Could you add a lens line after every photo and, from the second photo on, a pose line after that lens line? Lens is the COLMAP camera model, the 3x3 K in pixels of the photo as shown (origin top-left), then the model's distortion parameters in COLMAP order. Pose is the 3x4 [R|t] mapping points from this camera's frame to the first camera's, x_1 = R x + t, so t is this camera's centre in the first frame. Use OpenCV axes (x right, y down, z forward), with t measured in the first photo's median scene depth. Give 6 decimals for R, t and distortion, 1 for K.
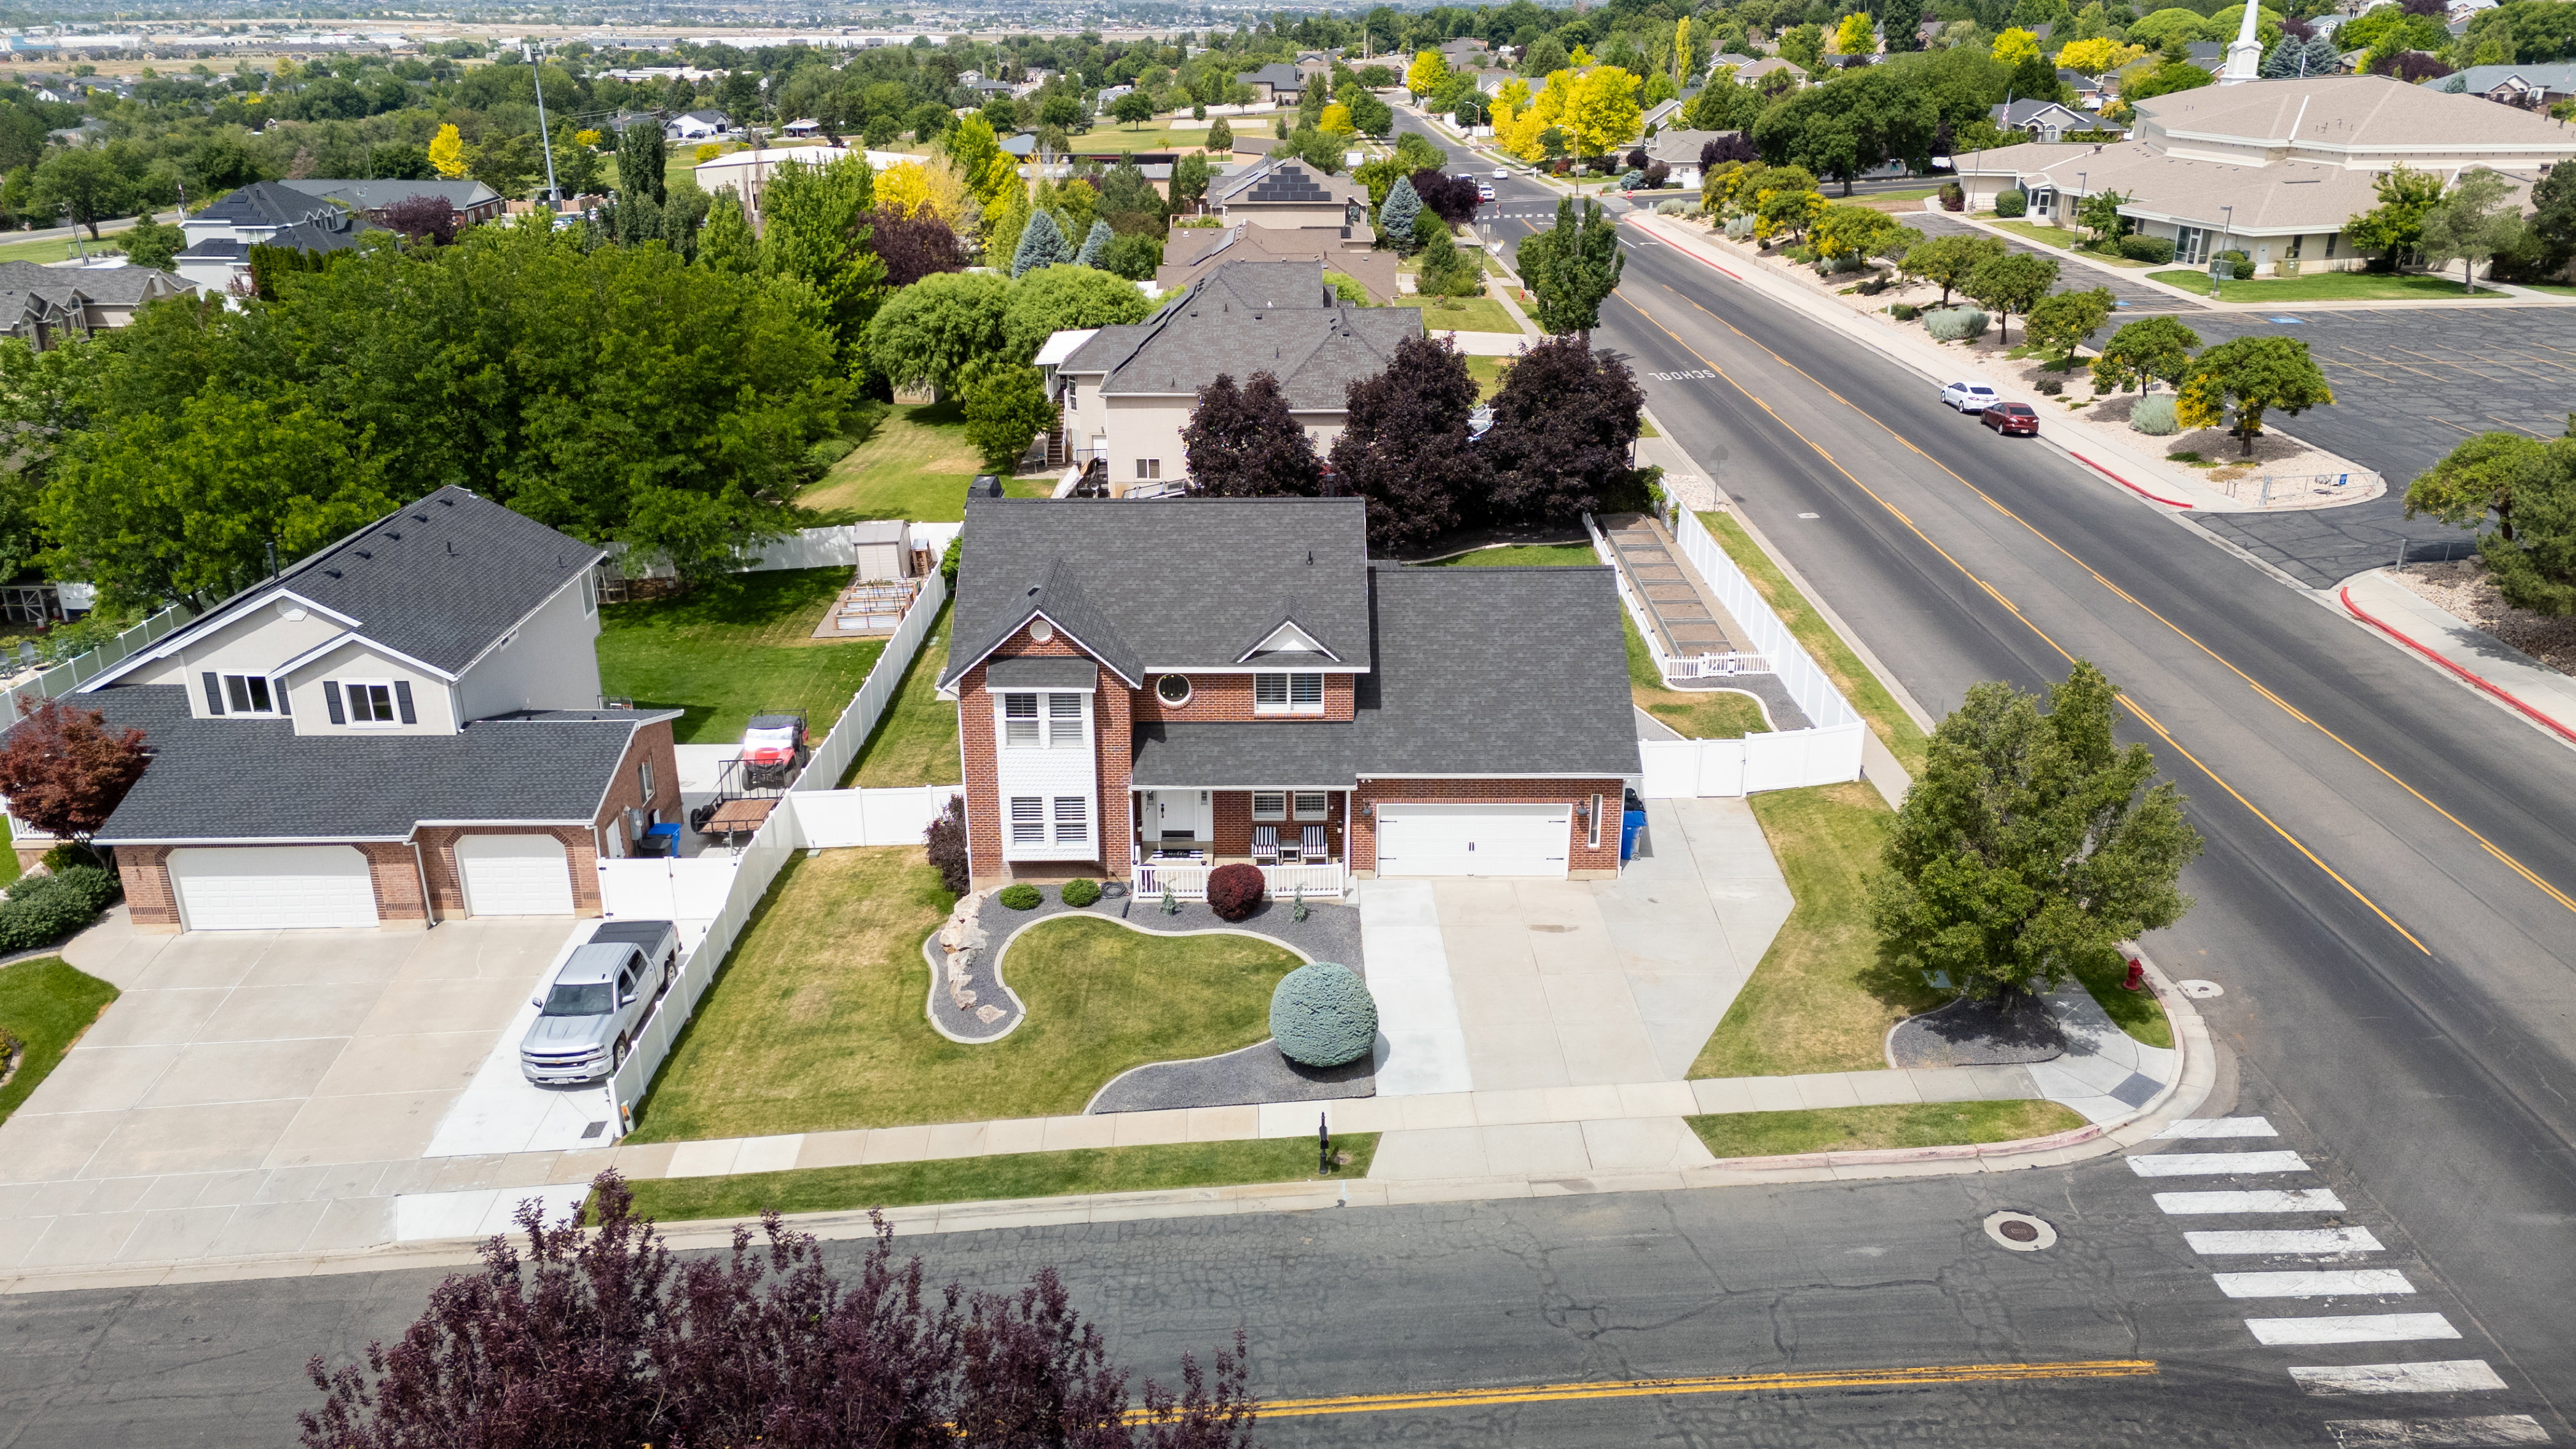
lens RADIAL K [[1902.9, 0, 1259.9], [0, 1902.9, 724.7], [0, 0, 1]] dist [0.070953, -0.049169]
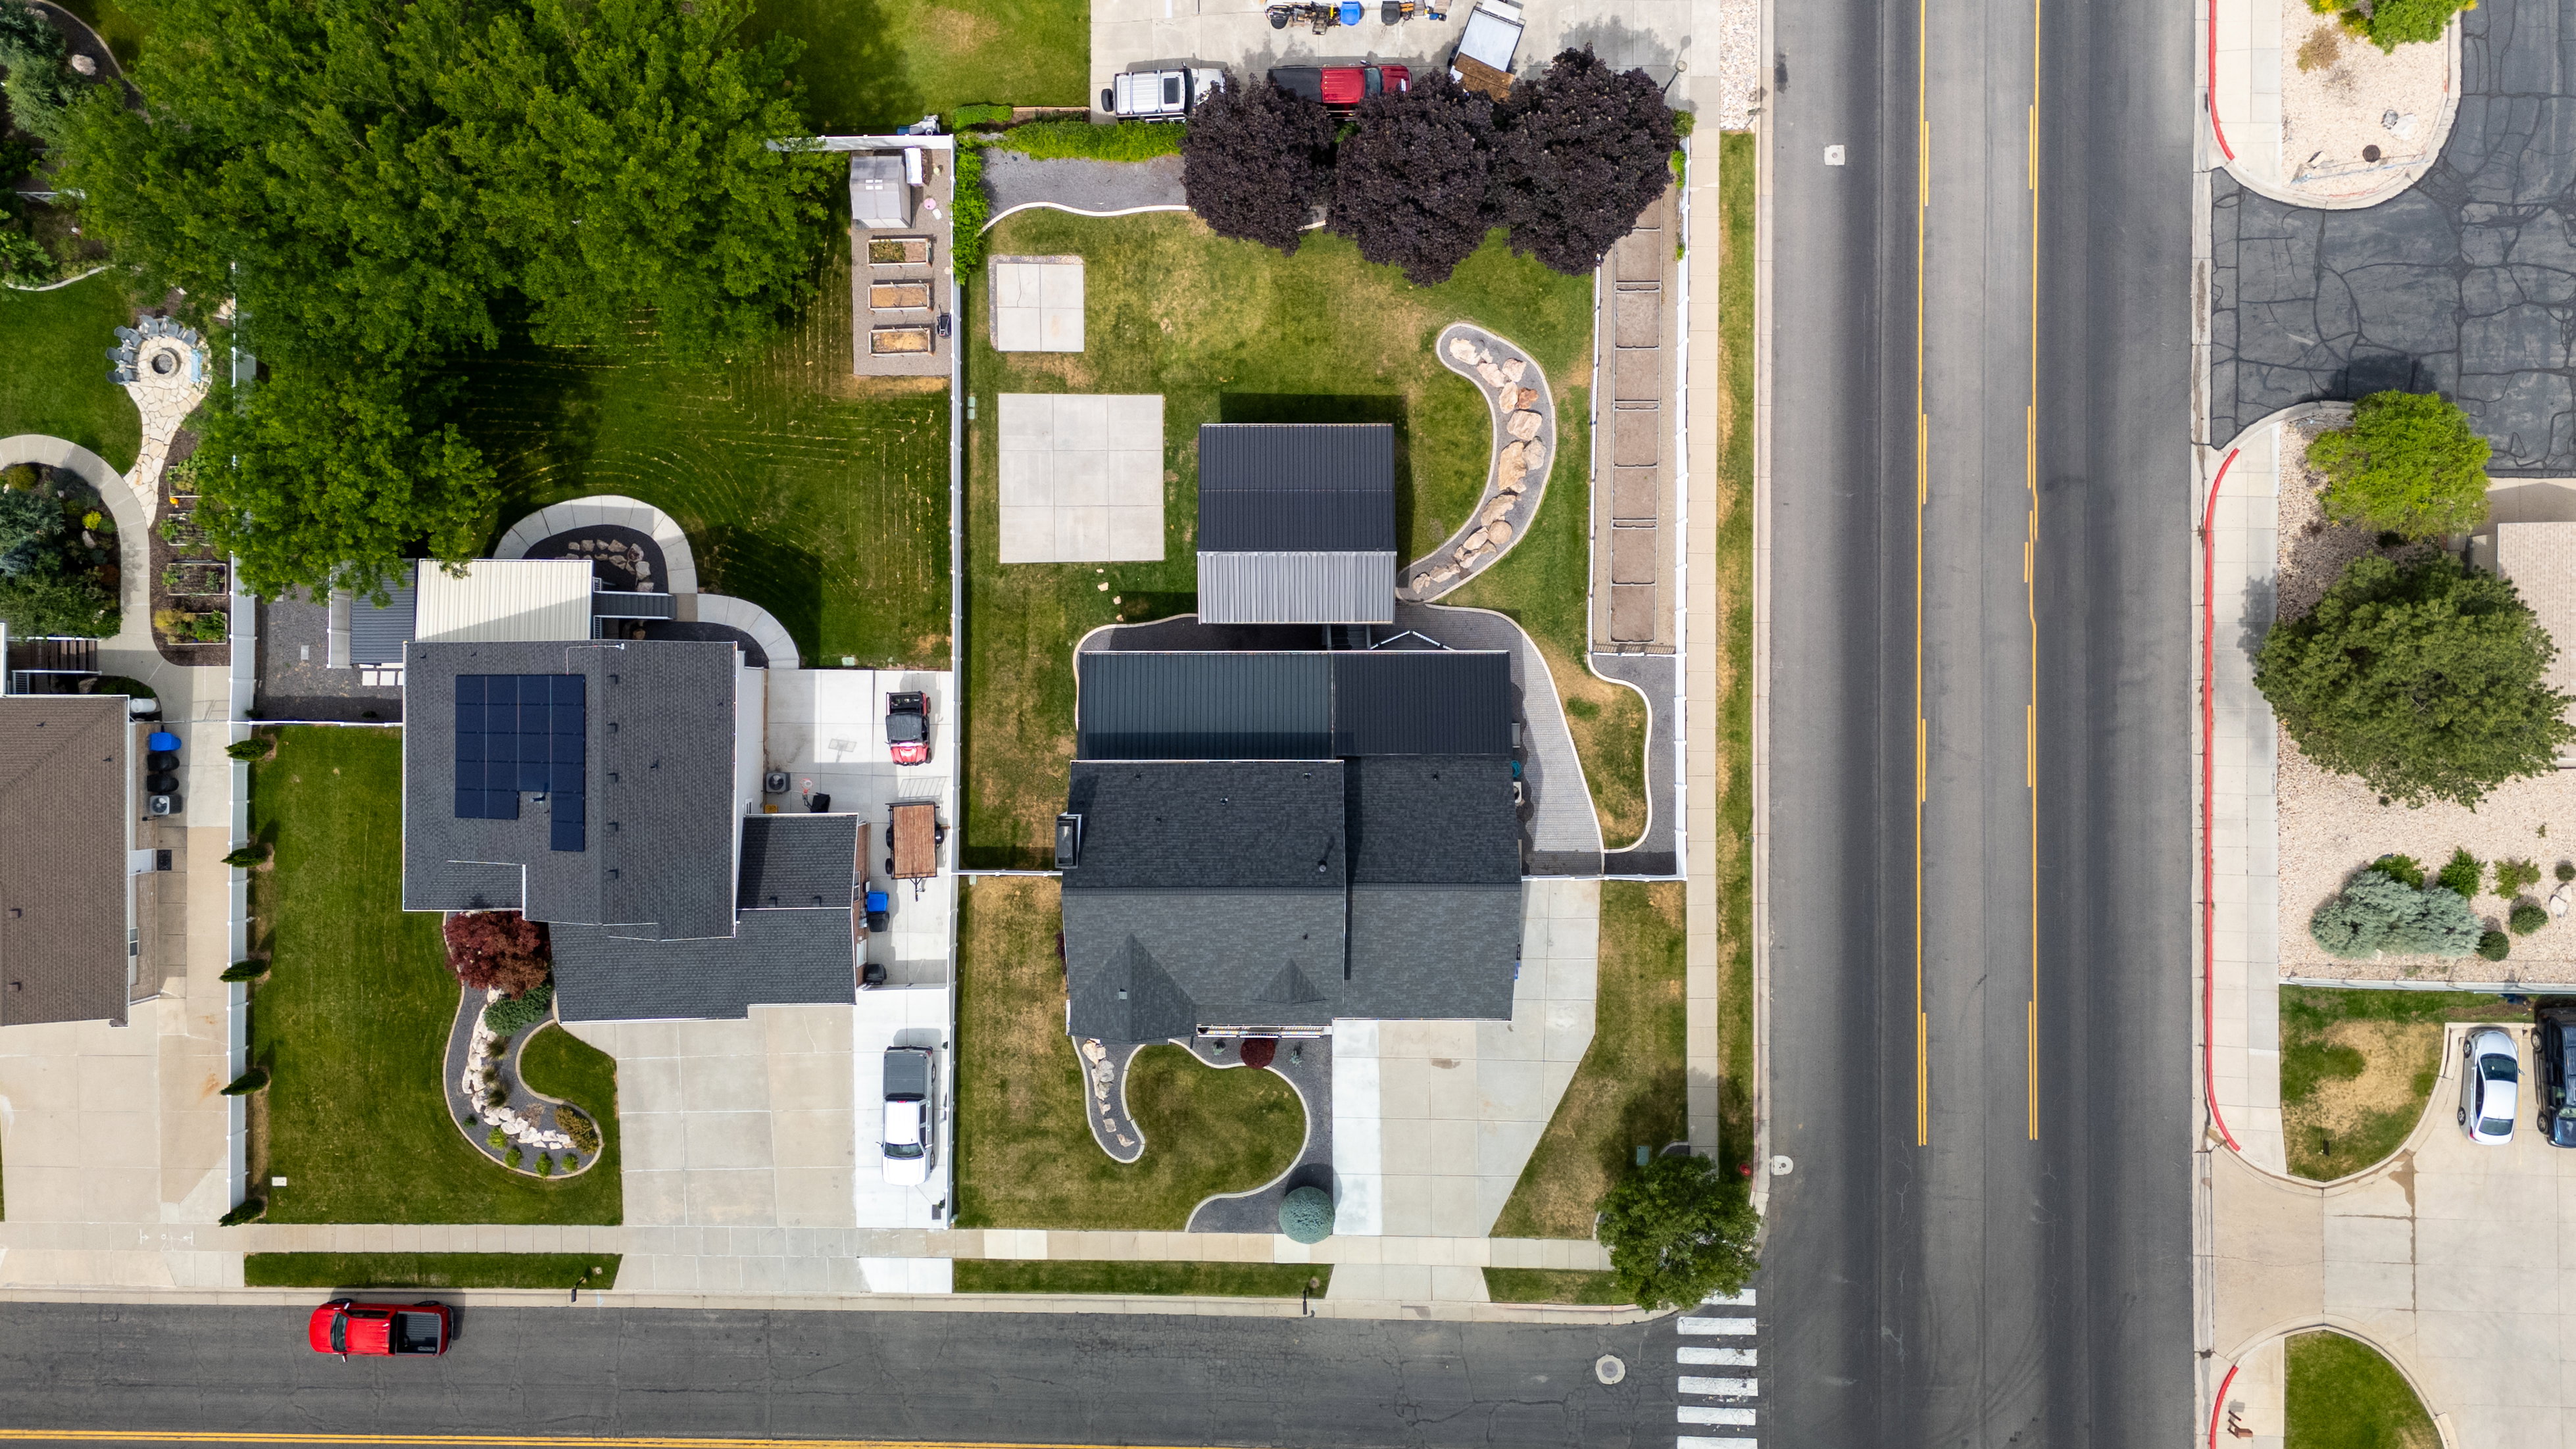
lens RADIAL K [[1902.8, 0, 1259.9], [0, 1902.8, 724.7], [0, 0, 1]] dist [0.070953, -0.049169]
pose [[0.999922, -0.008666, -0.008993, 0.006613], [0.011478, 0.353959, 0.935191, -1.582688], [-0.004921, -0.935221, 0.354030, 0.678628]]
